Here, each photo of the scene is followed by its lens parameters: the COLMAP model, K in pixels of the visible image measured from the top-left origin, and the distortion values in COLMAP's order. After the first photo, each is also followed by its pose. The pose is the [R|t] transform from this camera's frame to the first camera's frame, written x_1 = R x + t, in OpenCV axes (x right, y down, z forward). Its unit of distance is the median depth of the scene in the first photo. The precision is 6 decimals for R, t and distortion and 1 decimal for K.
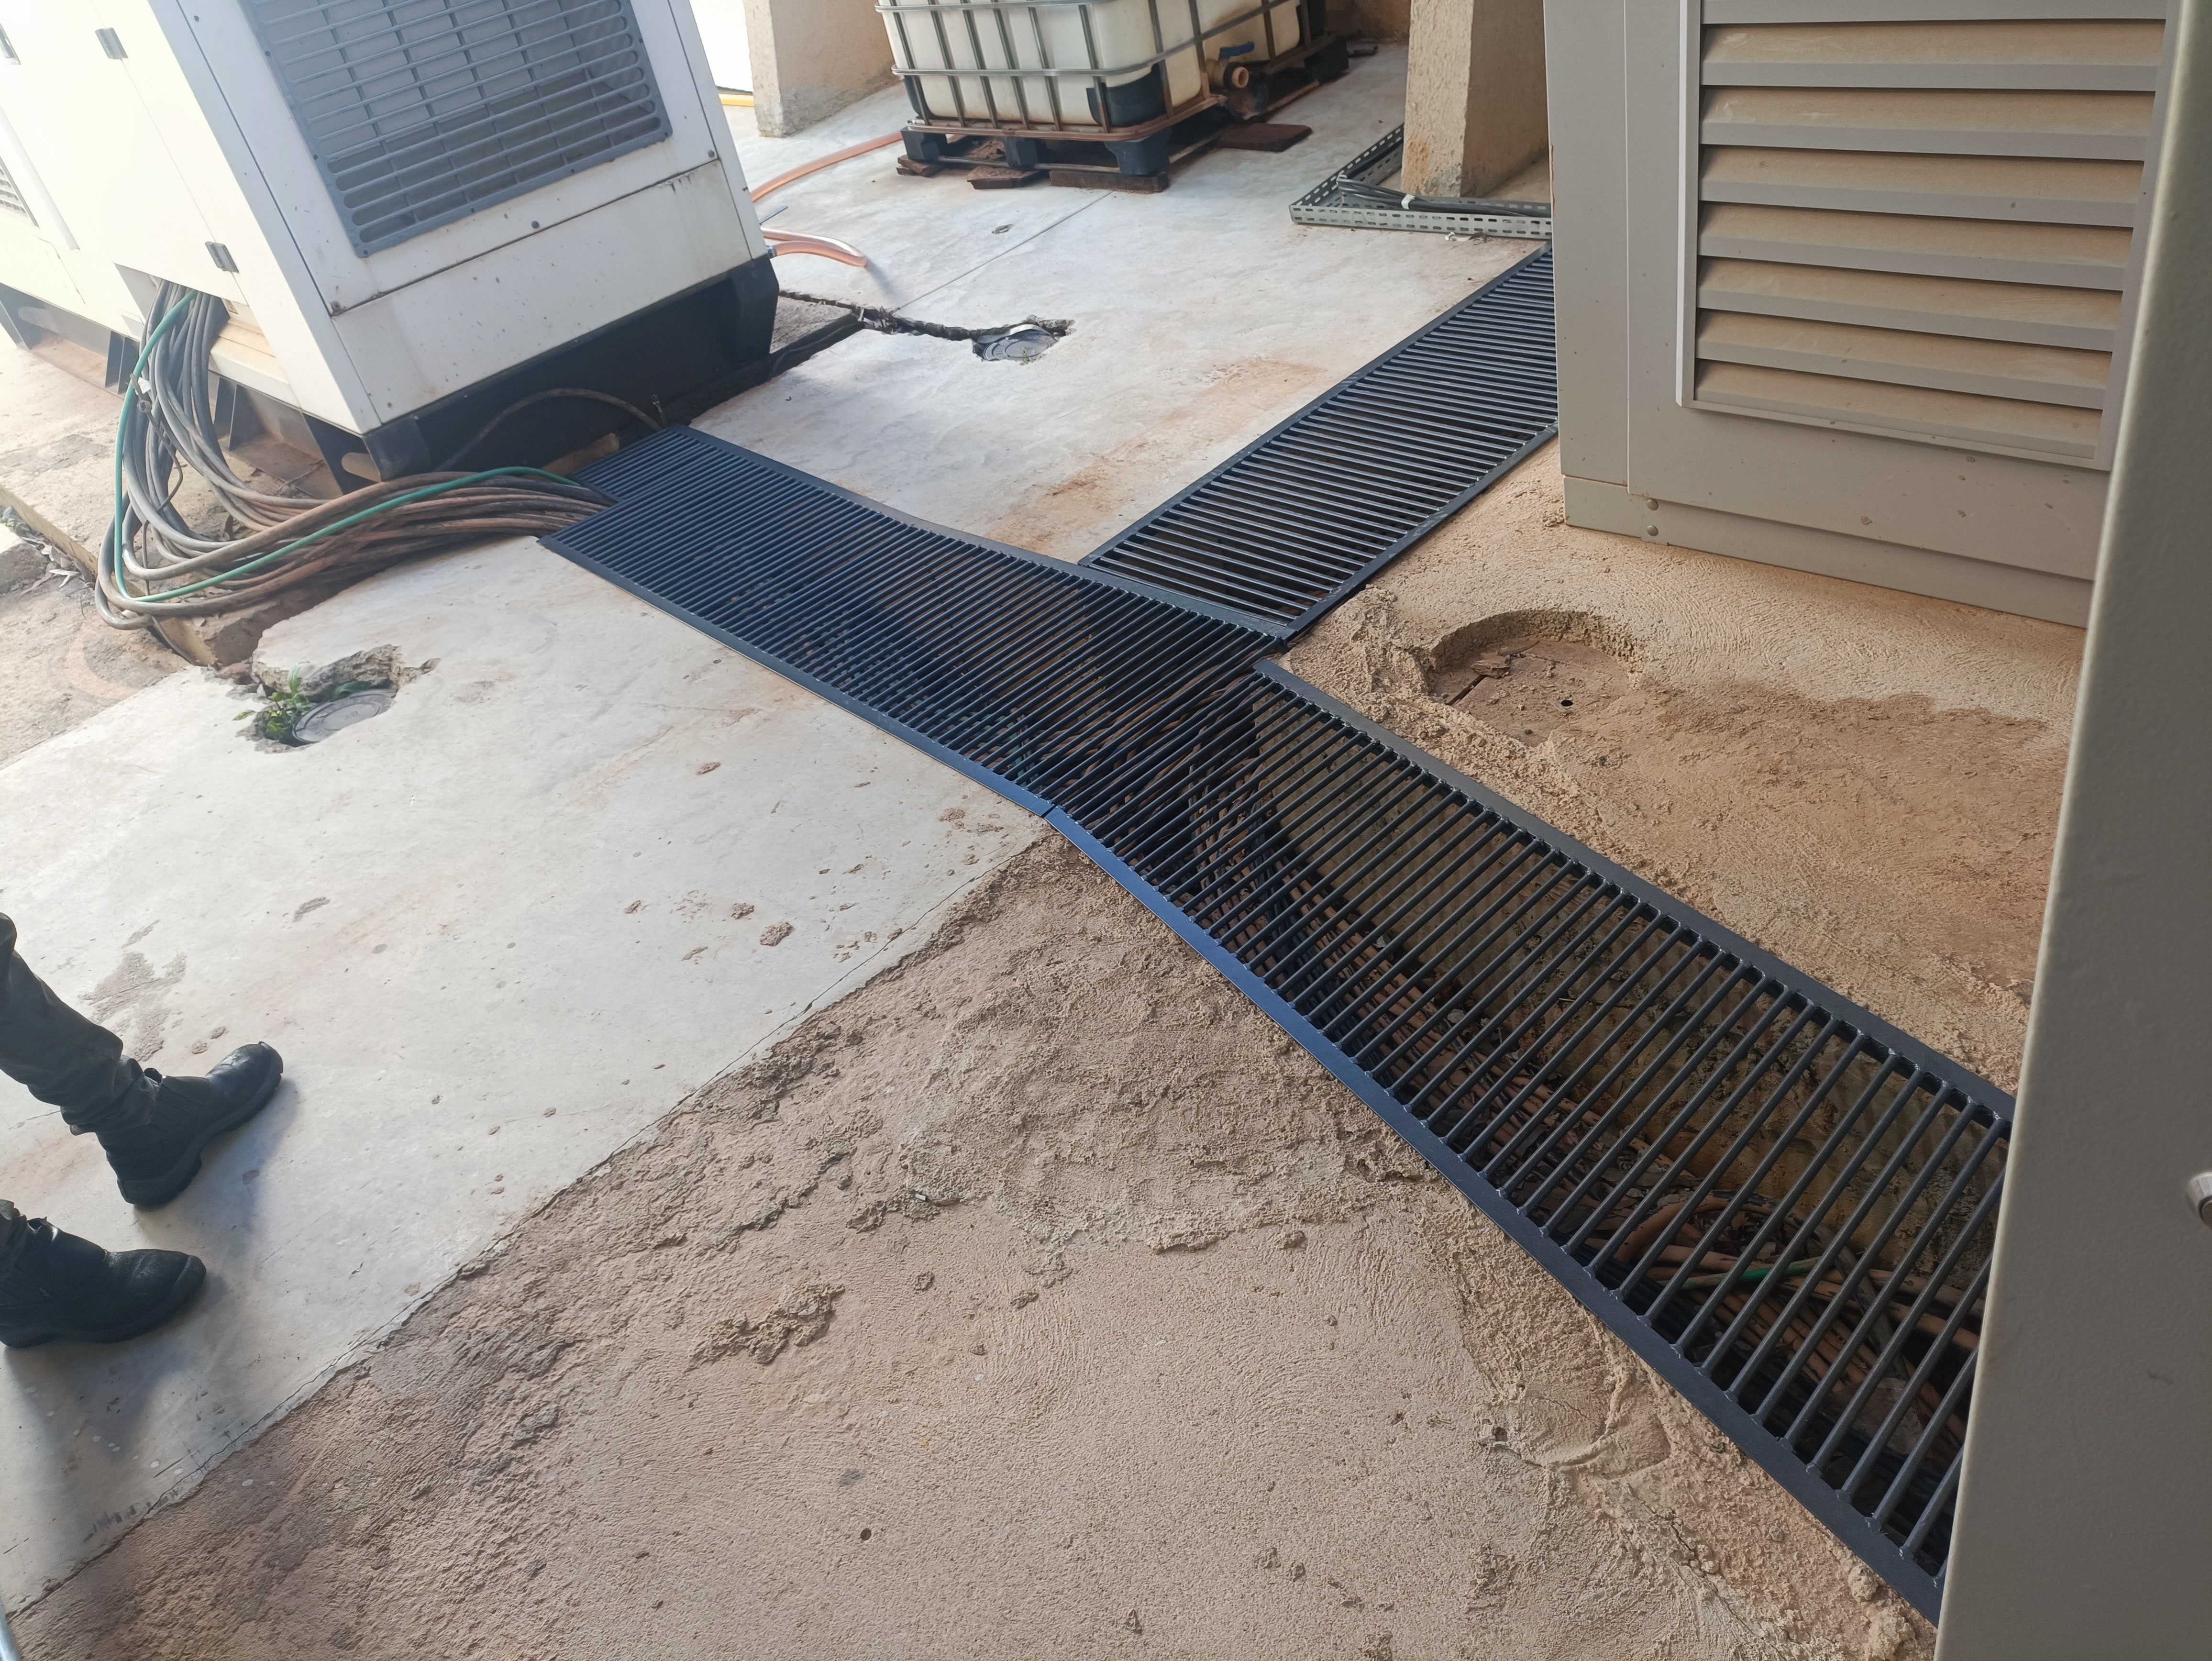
lens RADIAL K [[1624.9, 0, 1106.0], [0, 1624.9, 830.5], [0, 0, 1]] dist [0.030663, -0.022174]
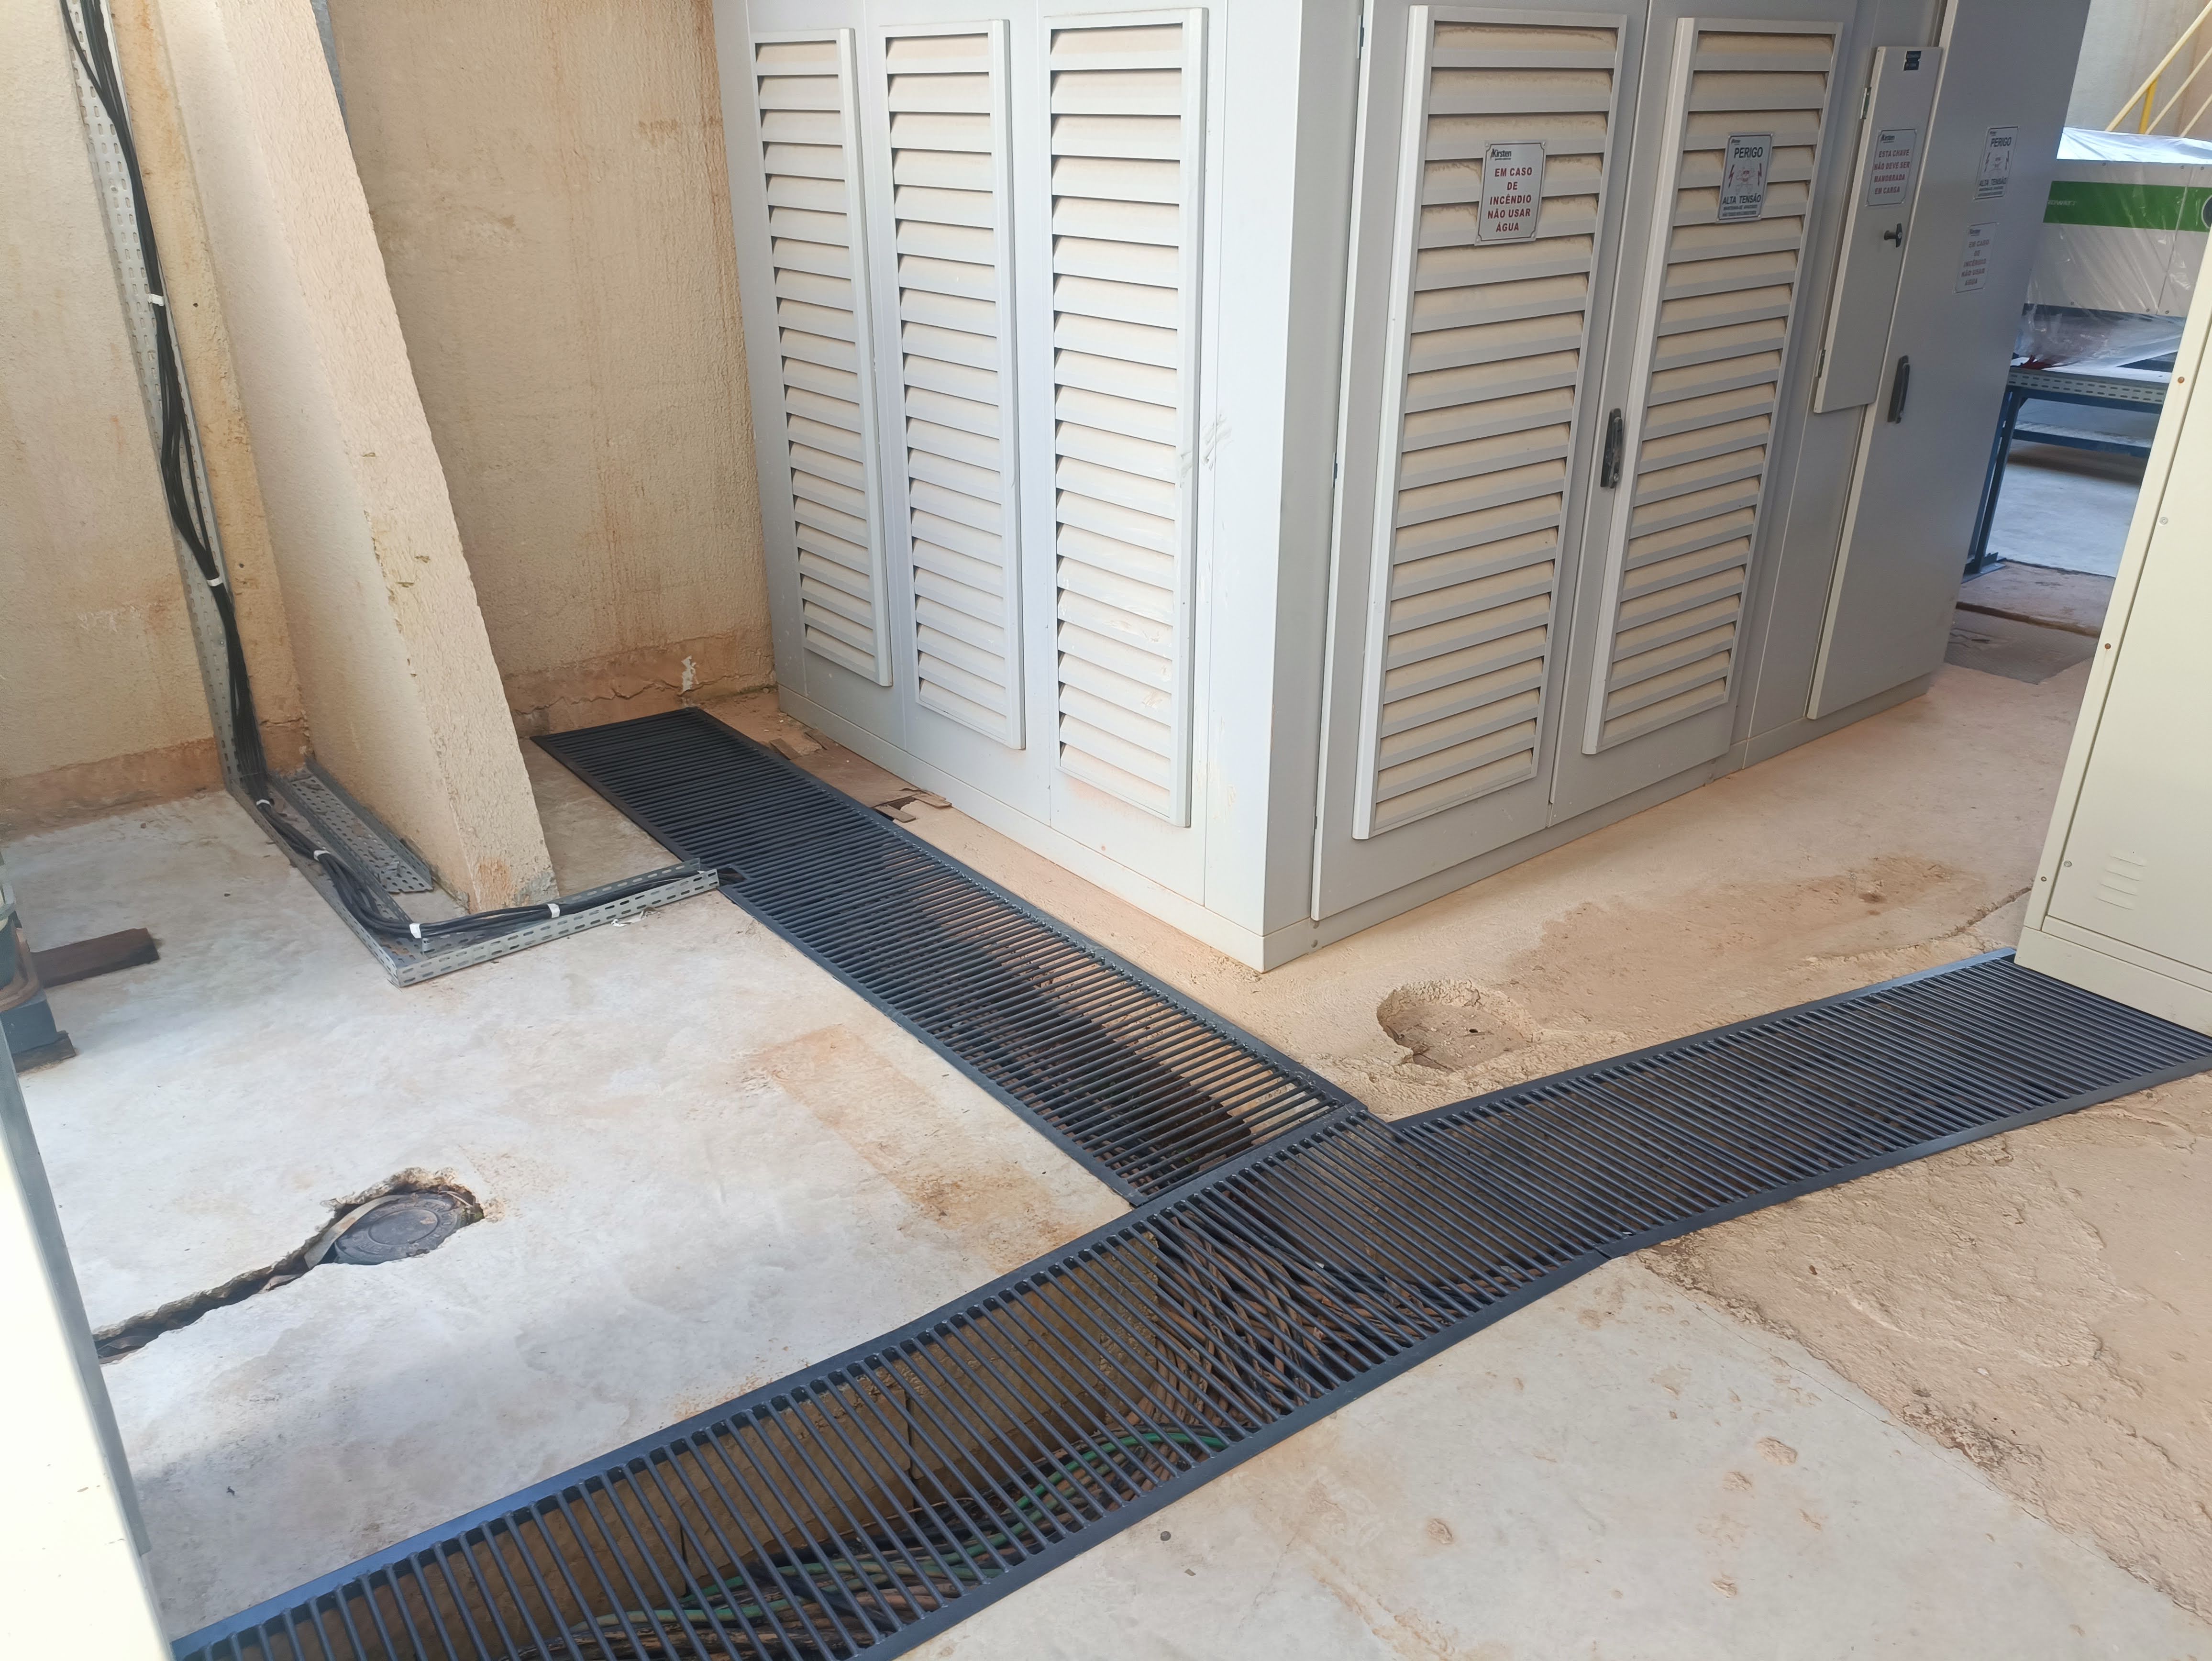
lens RADIAL K [[1624.9, 0, 1106.0], [0, 1624.9, 830.5], [0, 0, 1]] dist [0.030663, -0.022174]
pose [[0.129531, -0.211561, 0.968743, -0.729354], [0.584833, 0.805253, 0.097659, -0.367092], [-0.800744, 0.553904, 0.228033, 0.578136]]
